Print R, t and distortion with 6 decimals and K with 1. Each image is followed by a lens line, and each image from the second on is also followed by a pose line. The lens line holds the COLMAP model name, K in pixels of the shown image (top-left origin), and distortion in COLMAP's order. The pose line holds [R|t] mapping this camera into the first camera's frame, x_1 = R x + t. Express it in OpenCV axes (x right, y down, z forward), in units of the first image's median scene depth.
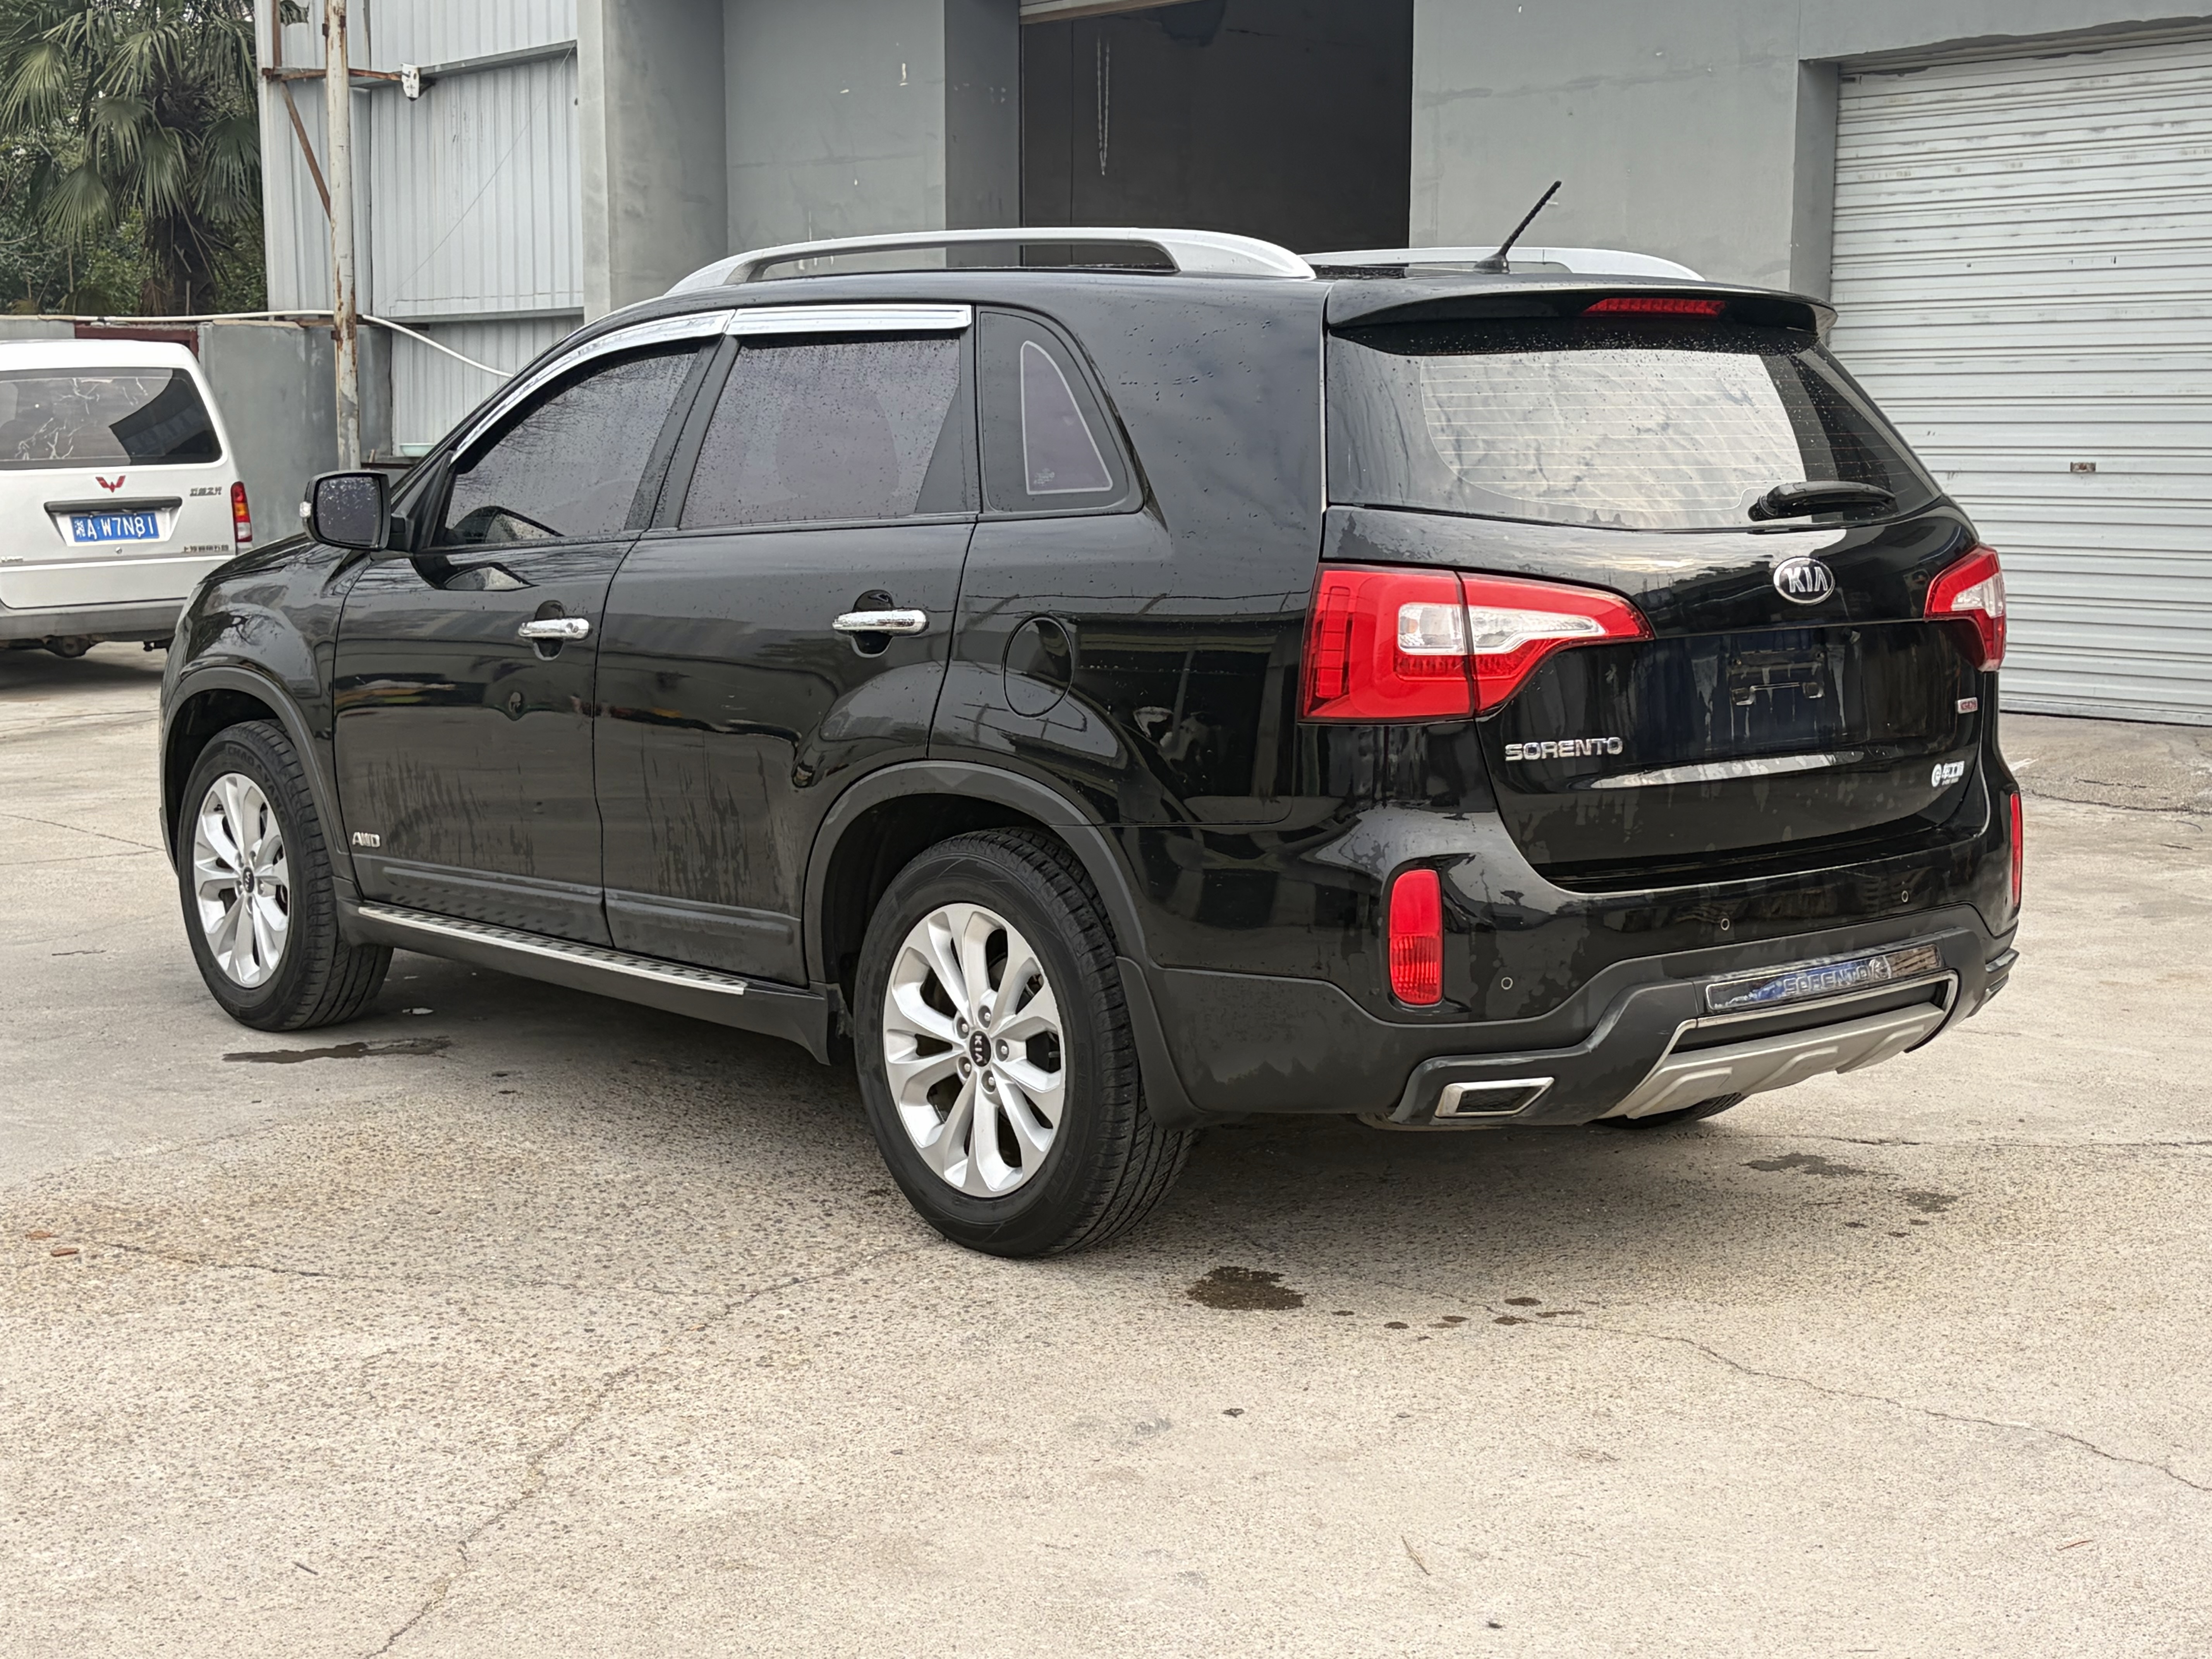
lens RADIAL K [[3341.7, 0, 1106.0], [0, 3341.7, 829.5], [0, 0, 1]] dist [0.050557, 0.111511]
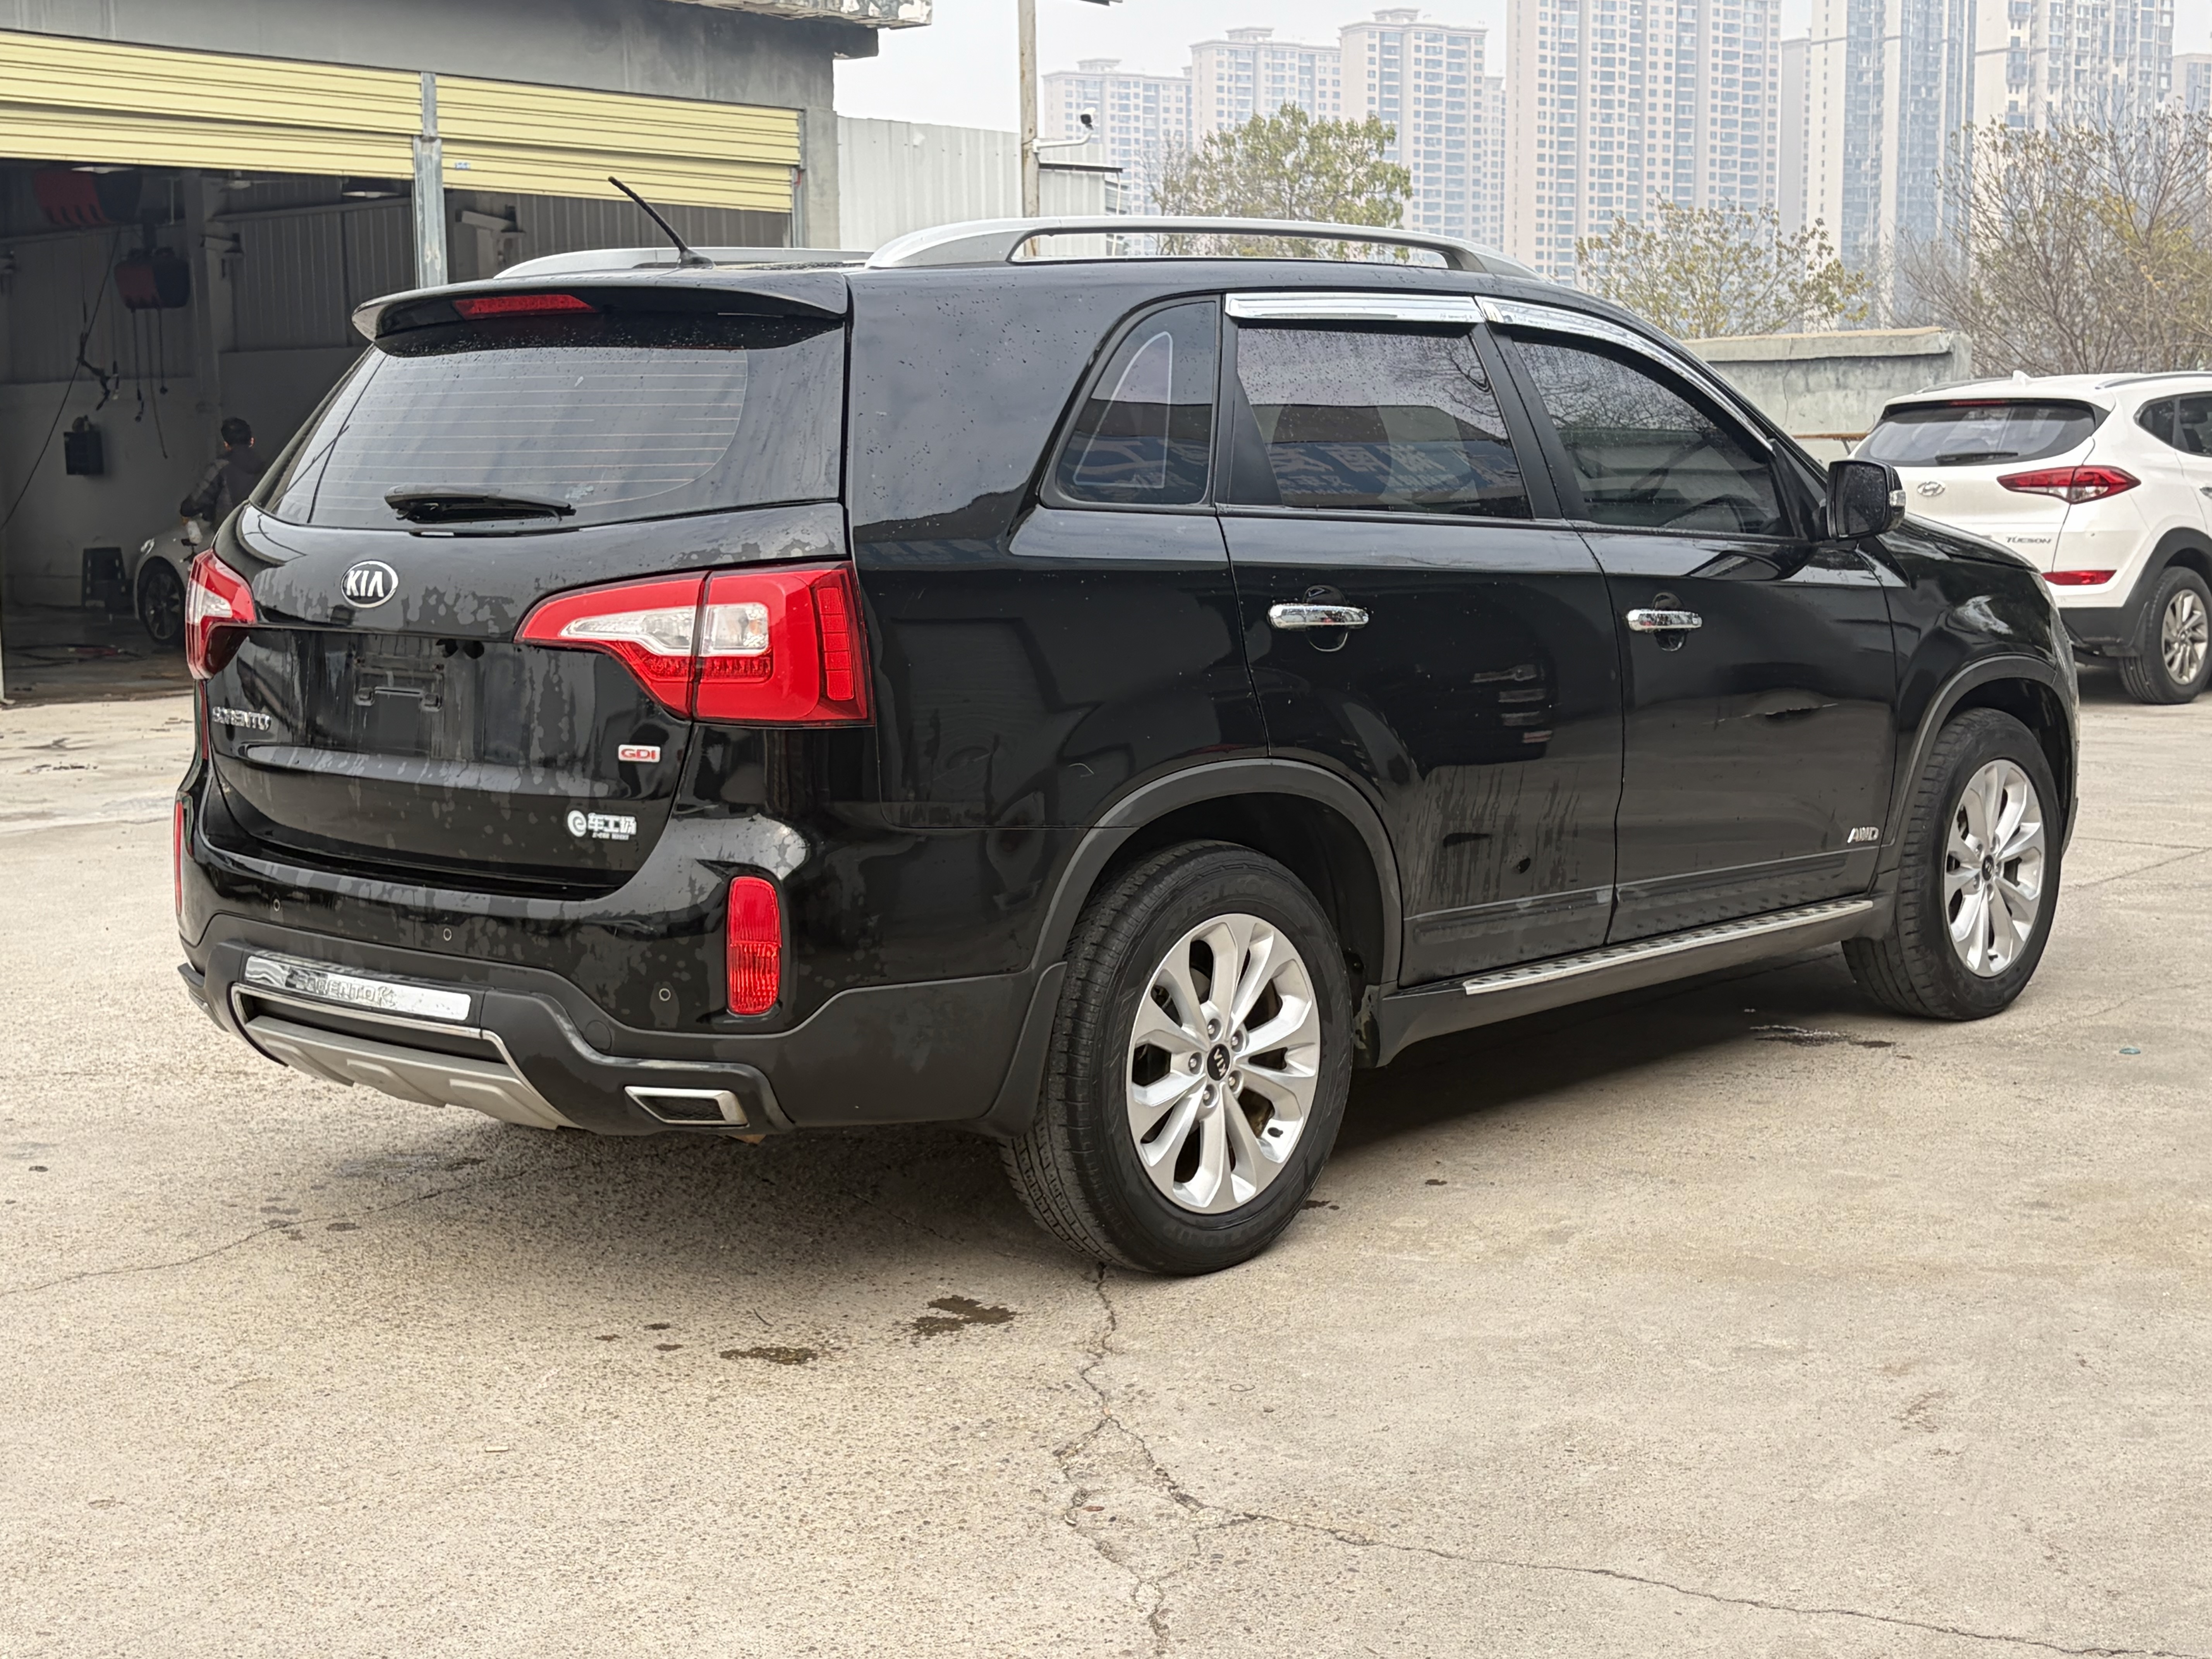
lens RADIAL K [[3230.3, 0, 1106.0], [0, 3230.3, 829.5], [0, 0, 1]] dist [0.026480, 0.012747]
pose [[0.108735, 0.127171, -0.985903, 0.410634], [-0.114413, 0.986793, 0.114667, -0.047795], [0.987465, 0.100332, 0.121849, 0.385256]]
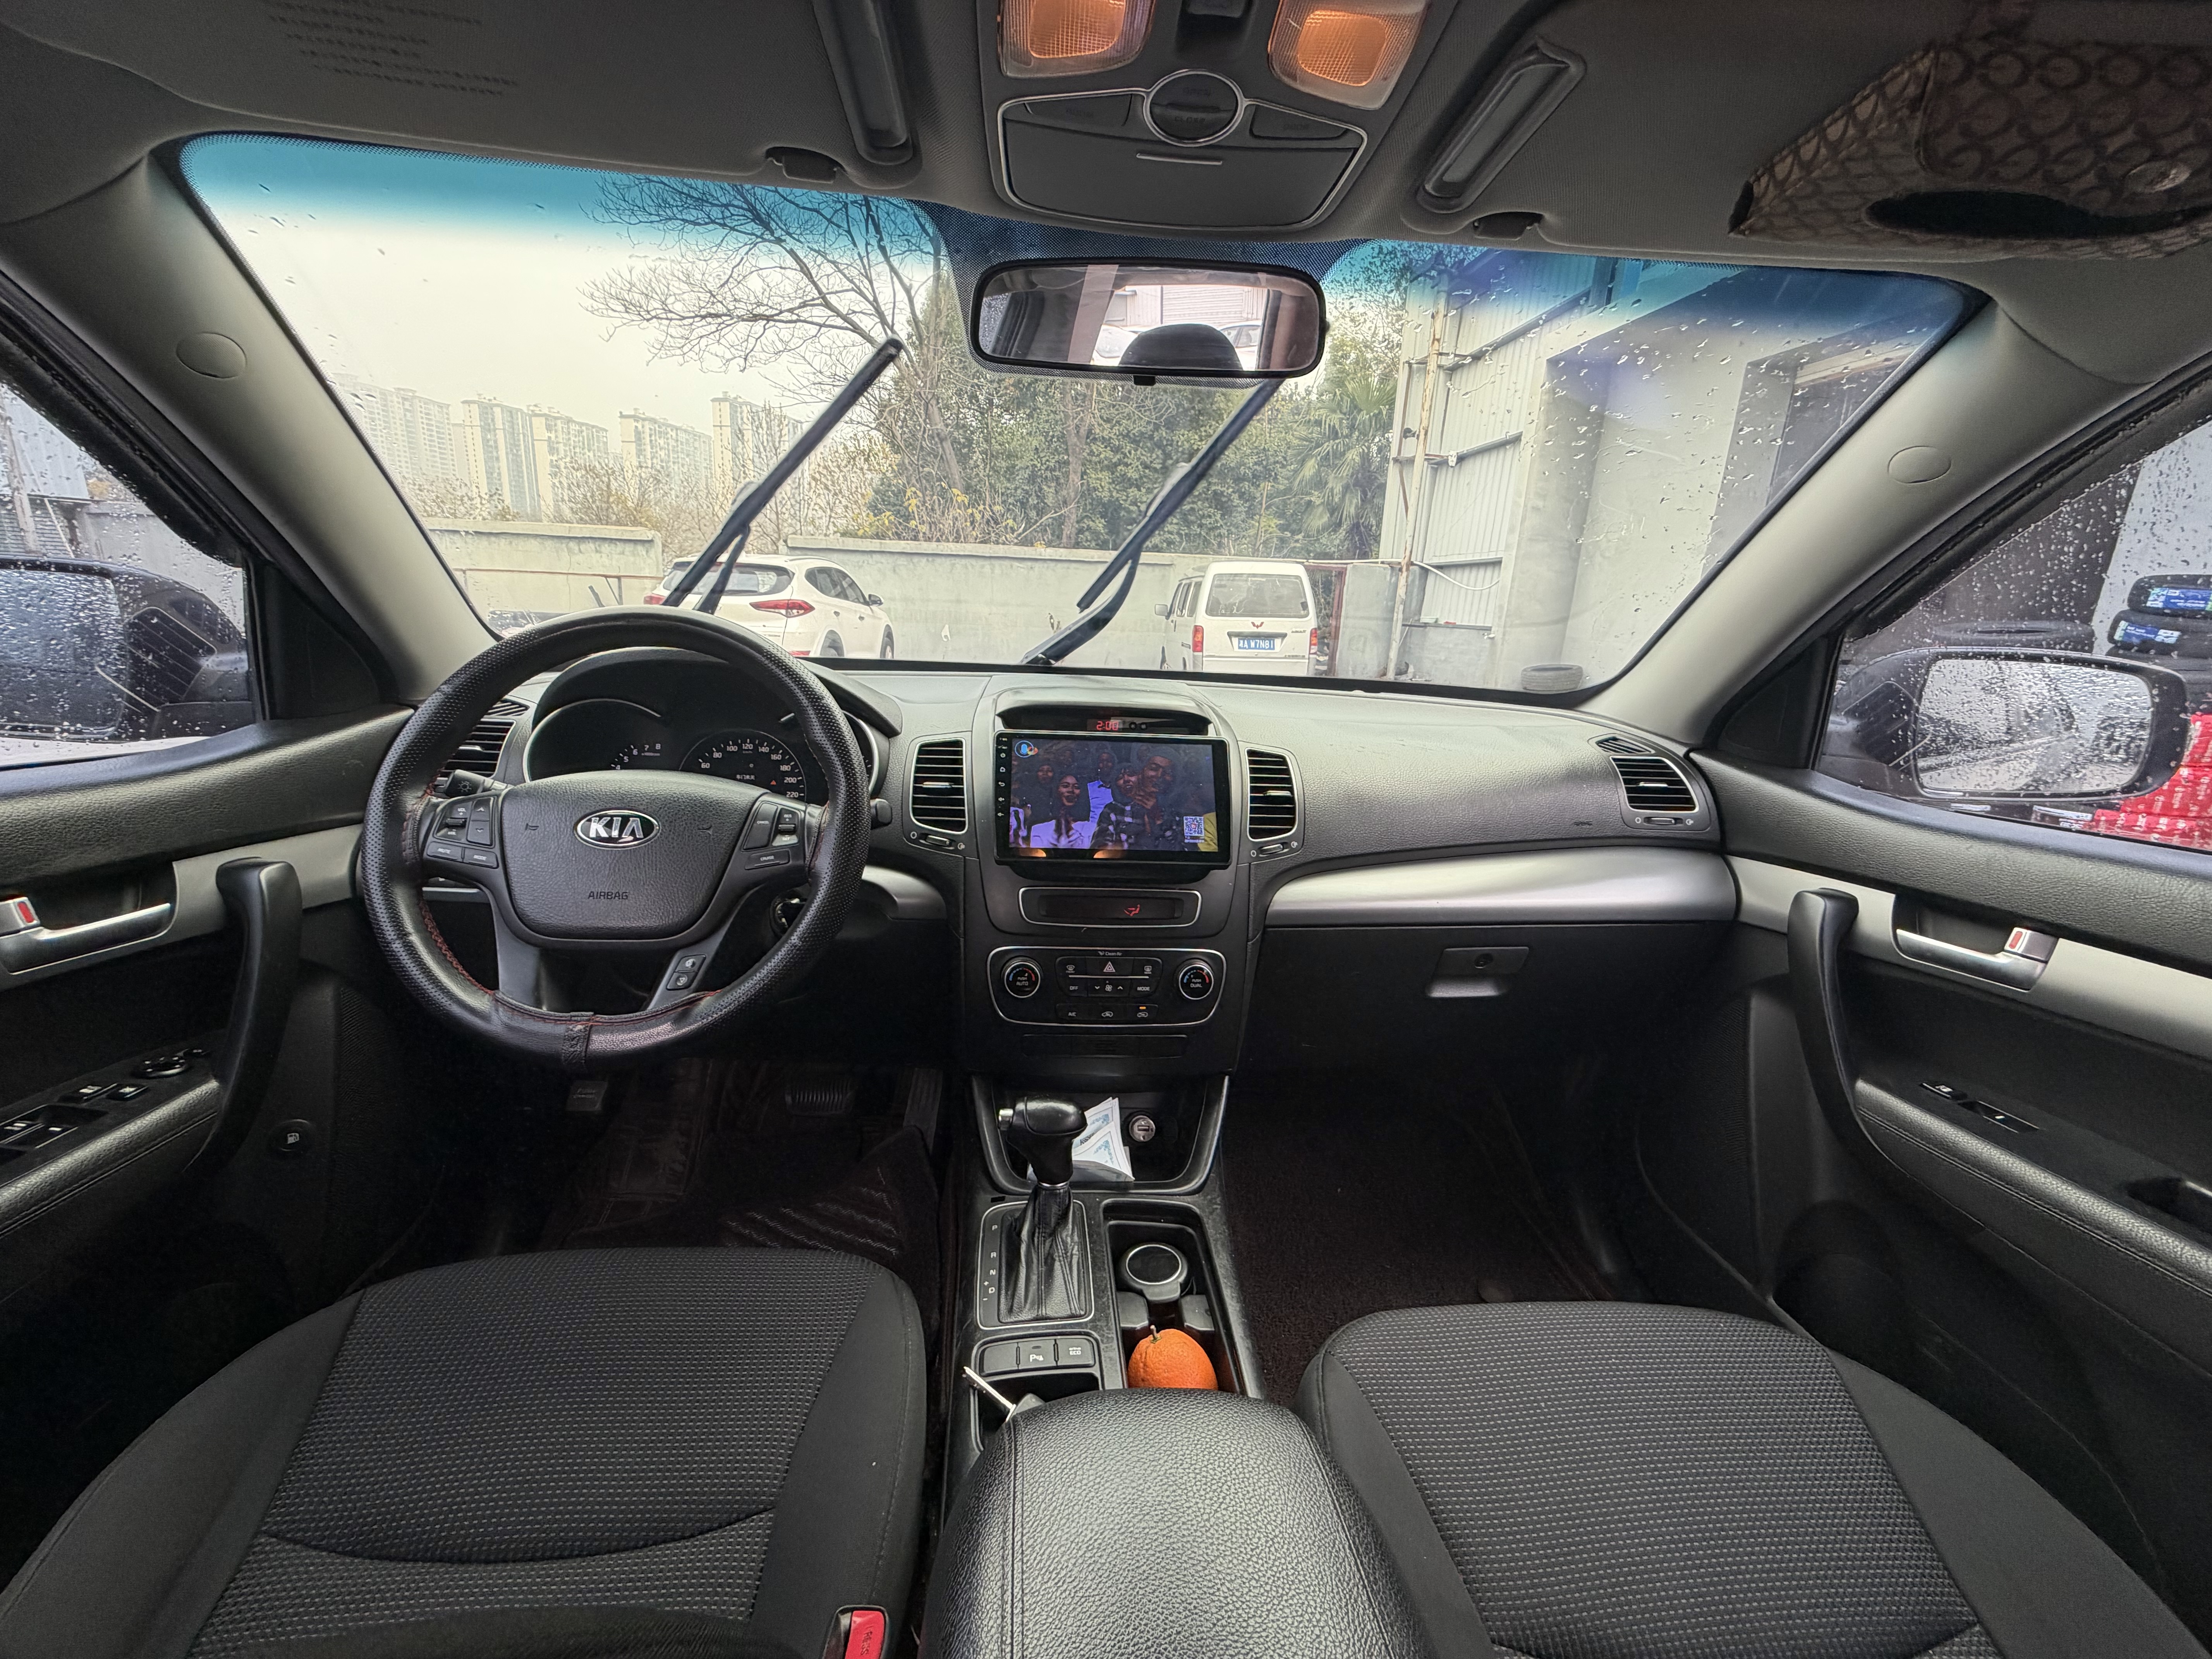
lens RADIAL K [[880.5, 0, 1097.1], [0, 880.5, 805.4], [0, 0, 1]] dist [0.001980, -0.000021]
pose [[0.800053, 0.179388, -0.572482, -0.016289], [-0.124823, 0.983140, 0.133626, -0.048343], [0.586800, -0.035449, 0.808955, 0.443872]]
